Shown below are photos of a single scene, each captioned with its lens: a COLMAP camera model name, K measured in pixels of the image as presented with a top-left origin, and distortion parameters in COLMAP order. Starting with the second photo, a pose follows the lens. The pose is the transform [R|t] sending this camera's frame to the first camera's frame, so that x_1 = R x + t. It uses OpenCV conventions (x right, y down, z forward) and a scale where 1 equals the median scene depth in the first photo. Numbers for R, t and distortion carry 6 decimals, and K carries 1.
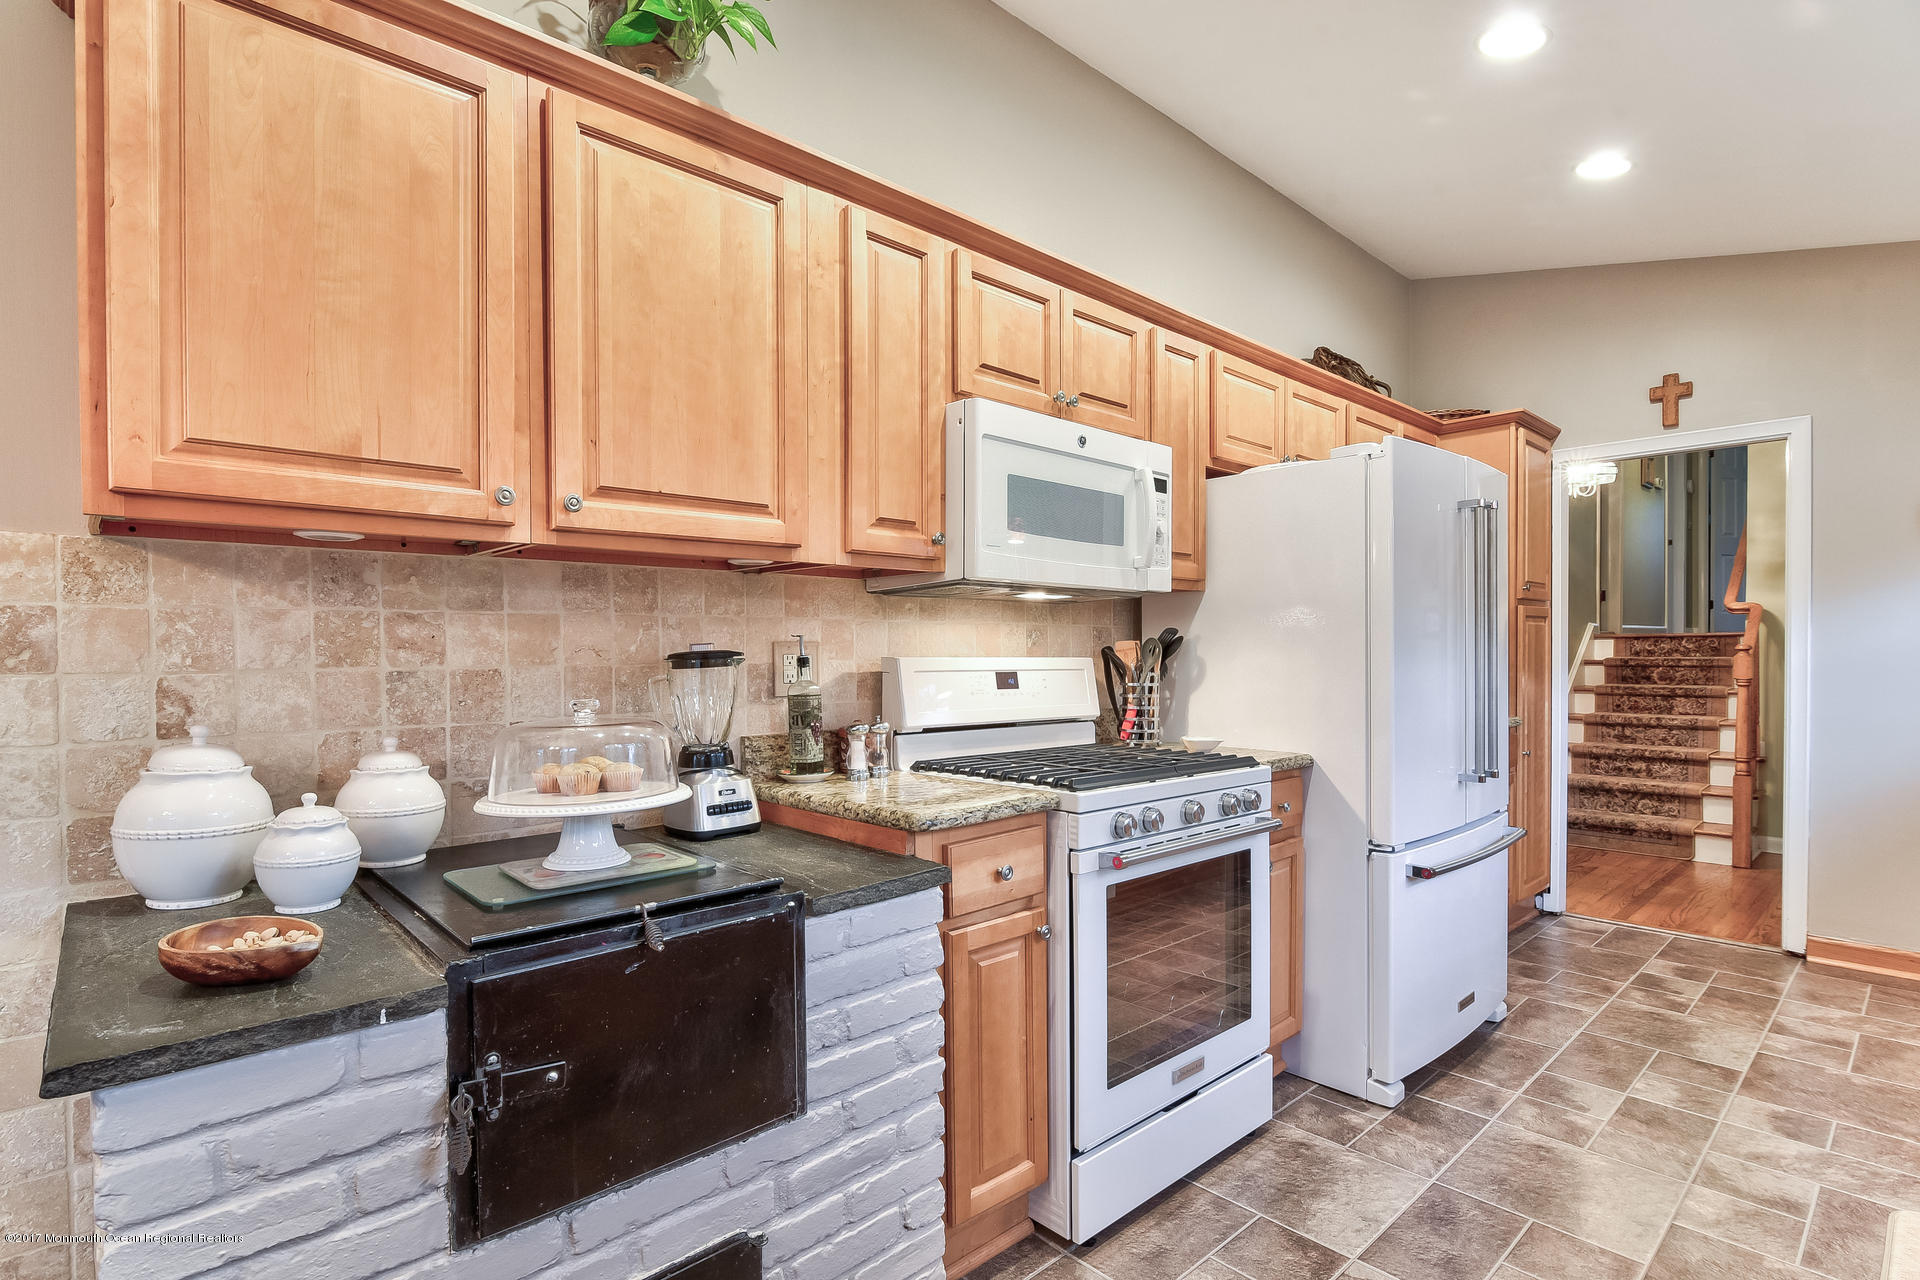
lens RADIAL K [[931.7, 0, 953.4], [0, 931.7, 652.6], [0, 0, 1]] dist [-0.019933, 0.000137]
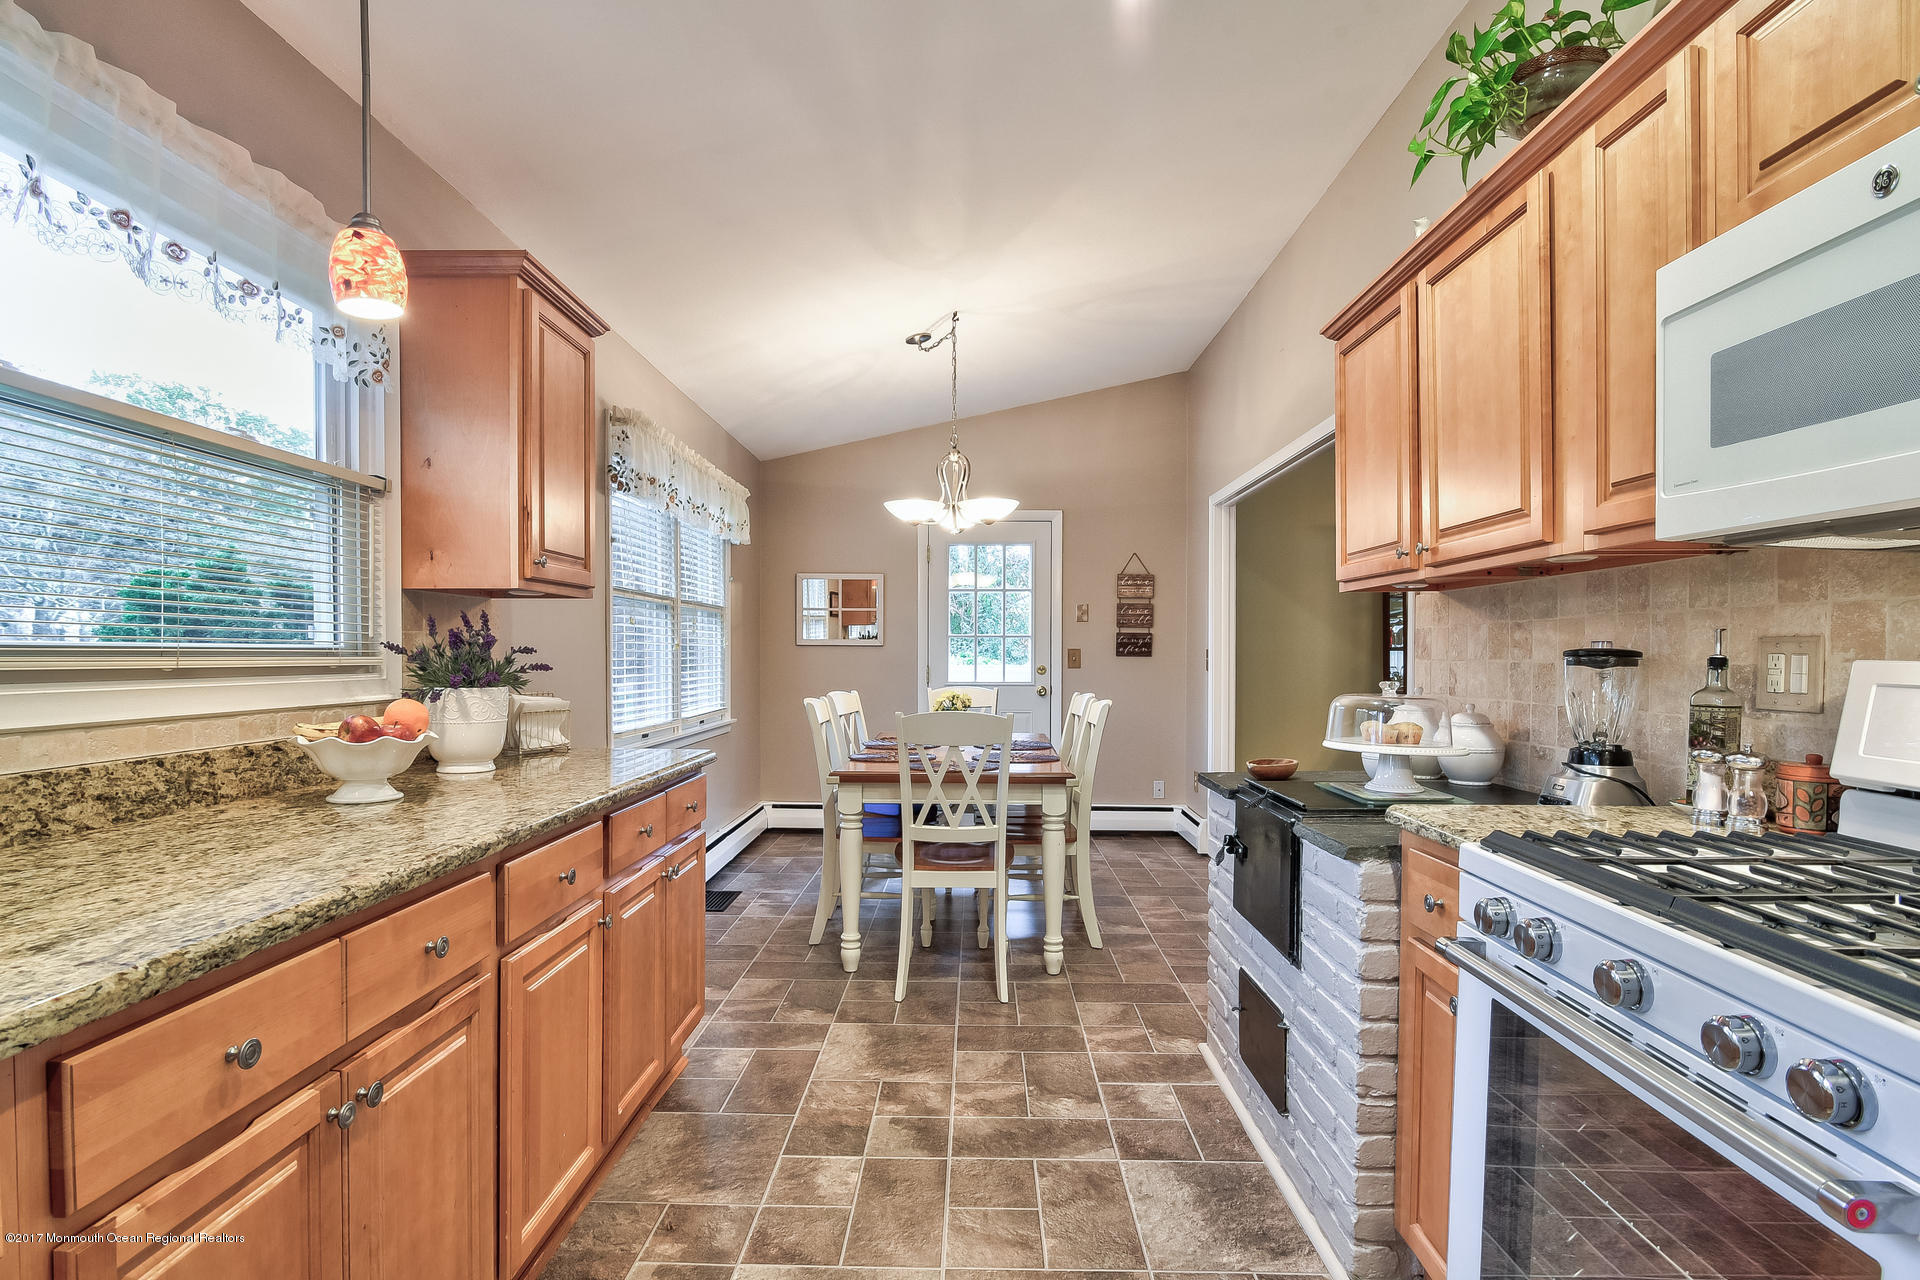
lens RADIAL K [[931.7, 0, 953.4], [0, 931.7, 652.6], [0, 0, 1]] dist [-0.019933, 0.000137]
pose [[-0.689926, 0.005376, -0.723860, 0.903032], [0.002864, 0.999985, 0.004697, -0.004604], [0.723874, 0.001167, -0.689931, 1.150758]]
